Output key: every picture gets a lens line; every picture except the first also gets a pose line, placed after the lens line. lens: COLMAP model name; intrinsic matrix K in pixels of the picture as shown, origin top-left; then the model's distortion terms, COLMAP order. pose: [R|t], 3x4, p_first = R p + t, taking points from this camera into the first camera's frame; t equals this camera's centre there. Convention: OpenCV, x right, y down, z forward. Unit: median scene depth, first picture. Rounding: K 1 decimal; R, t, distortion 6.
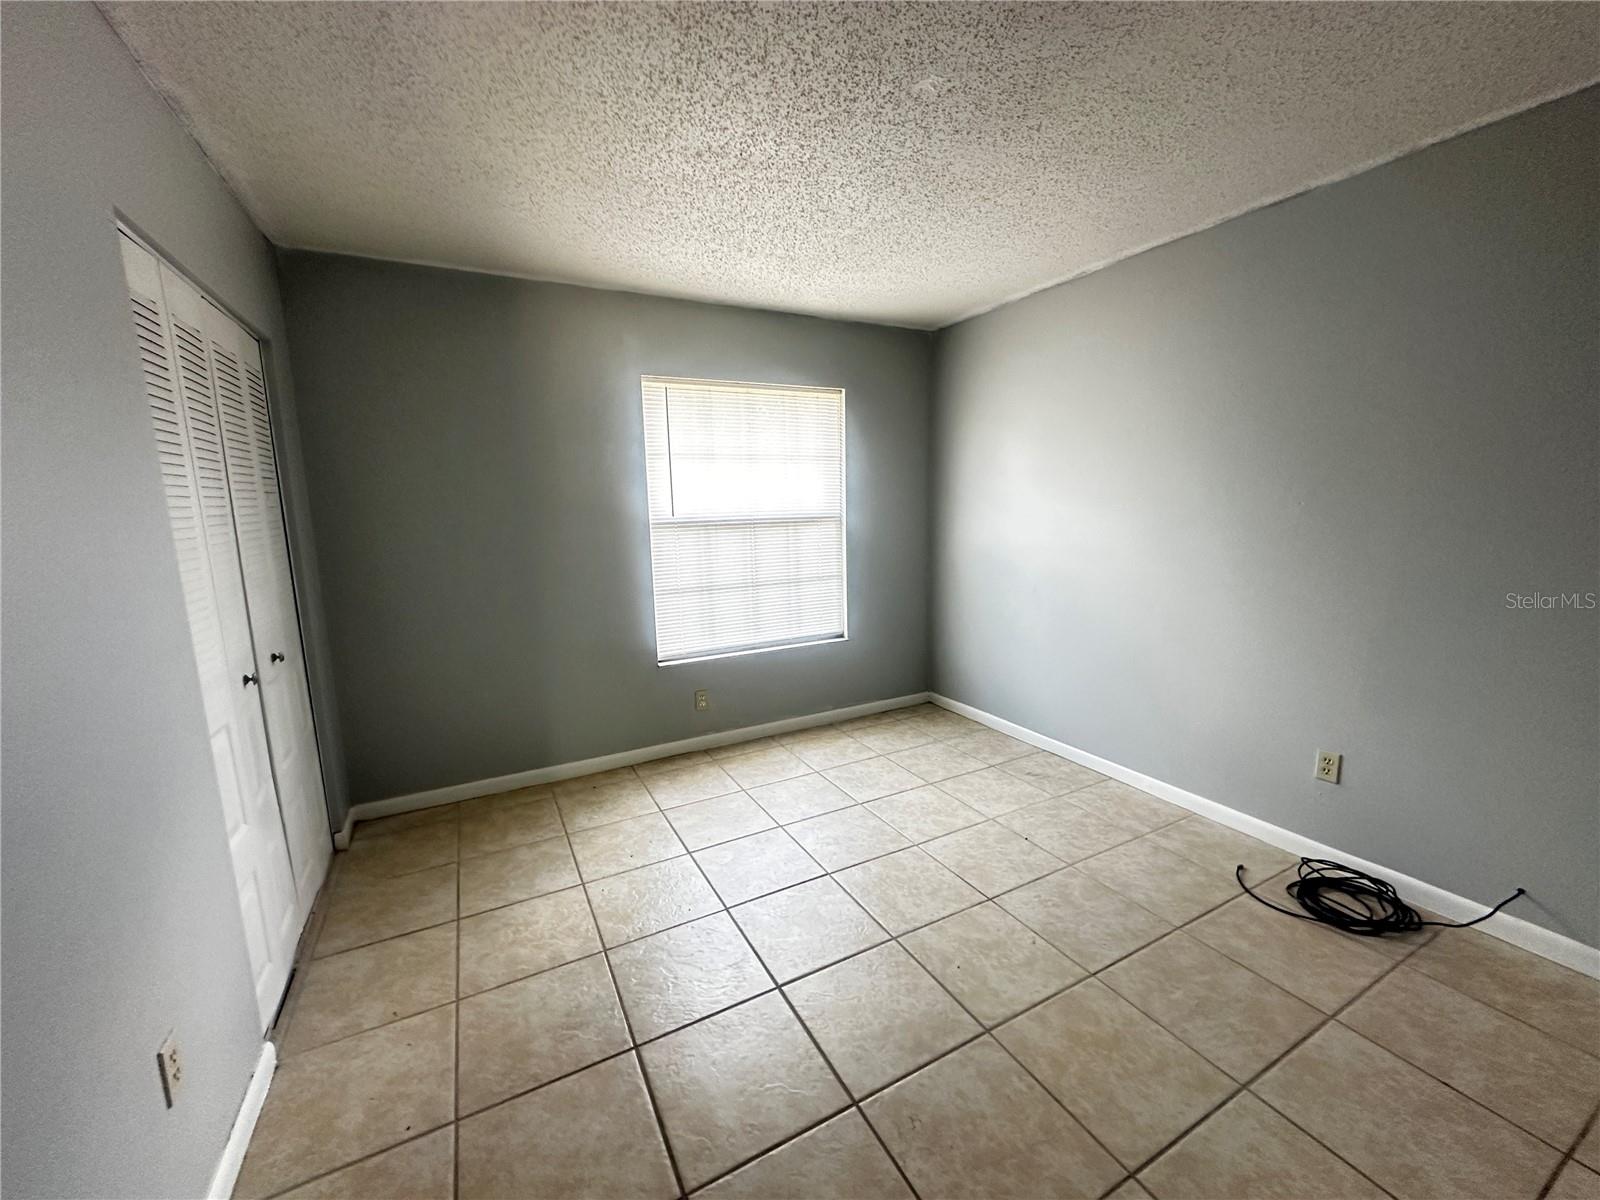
lens RADIAL K [[644.4, 0, 800.0], [0, 644.4, 600.0], [0, 0, 1]] dist [-0.000916, -0.000350]
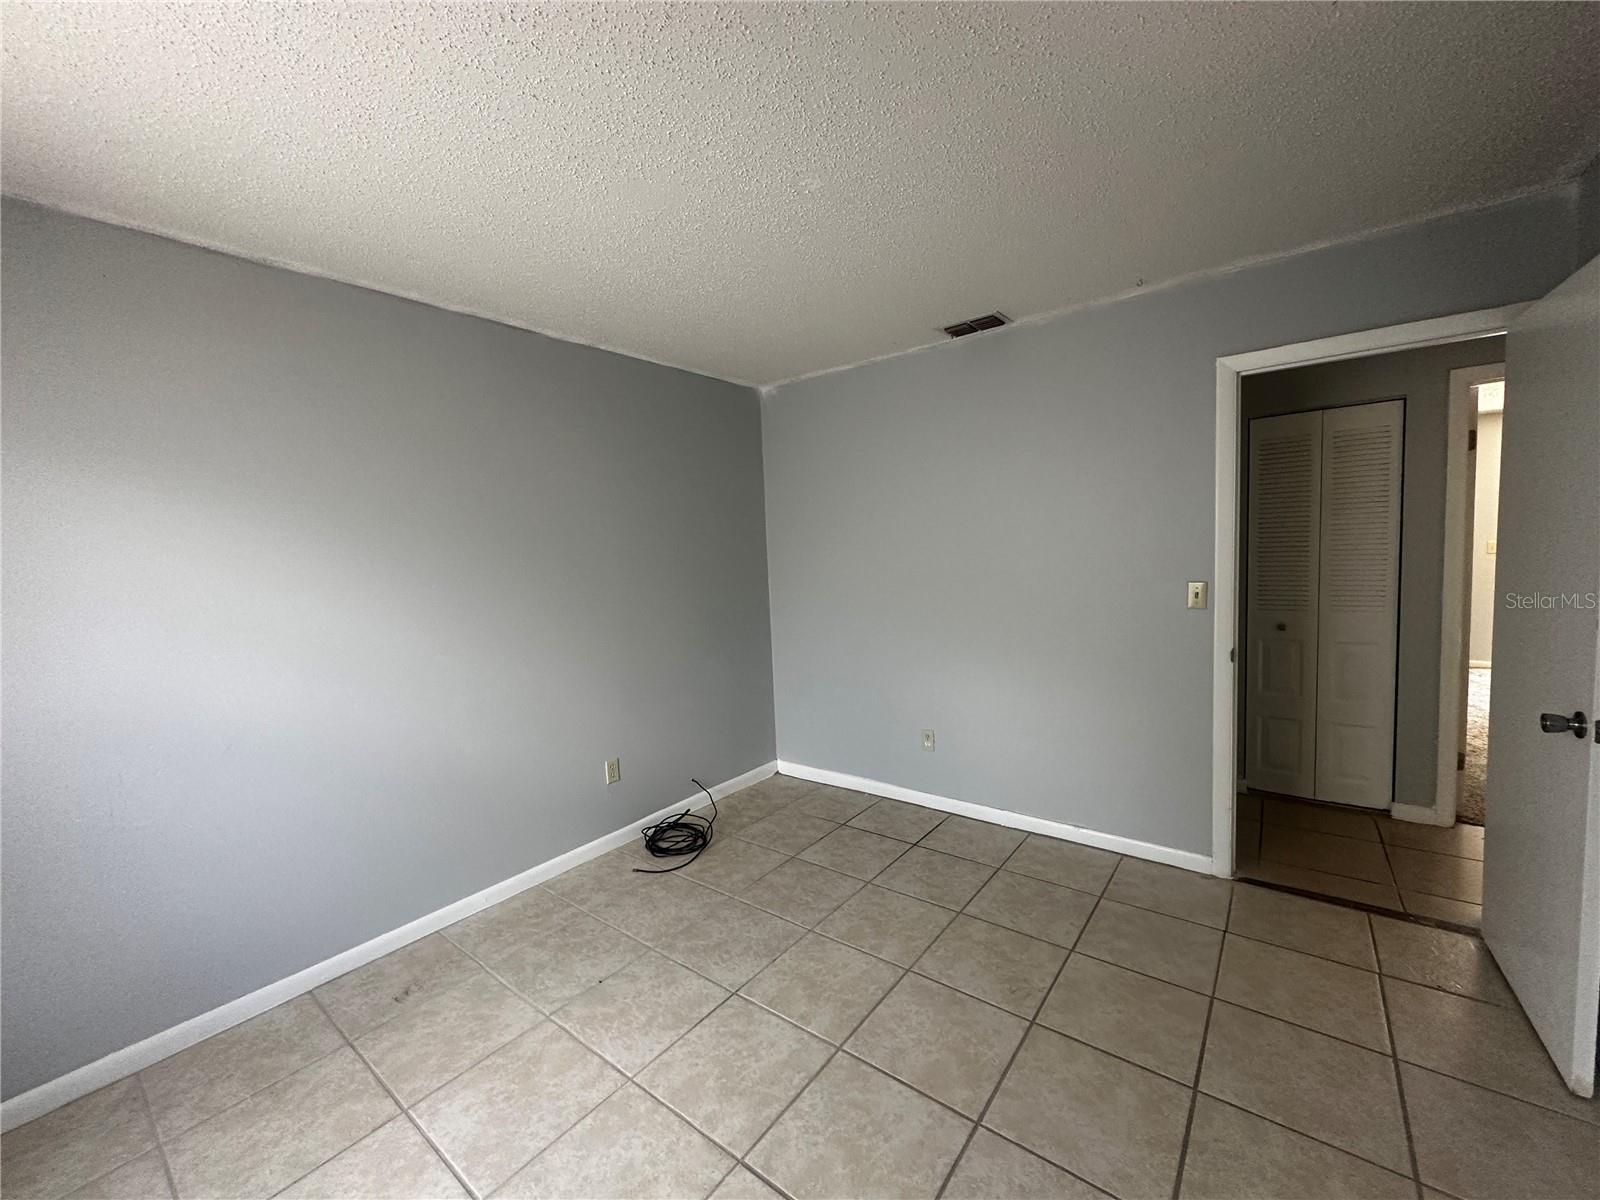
lens RADIAL K [[644.4, 0, 800.0], [0, 644.4, 600.0], [0, 0, 1]] dist [-0.000916, -0.000350]
pose [[-0.414774, -0.032019, 0.909361, -0.525172], [0.193173, 0.973502, 0.122387, -0.169308], [-0.889183, 0.226428, -0.397598, 1.059905]]
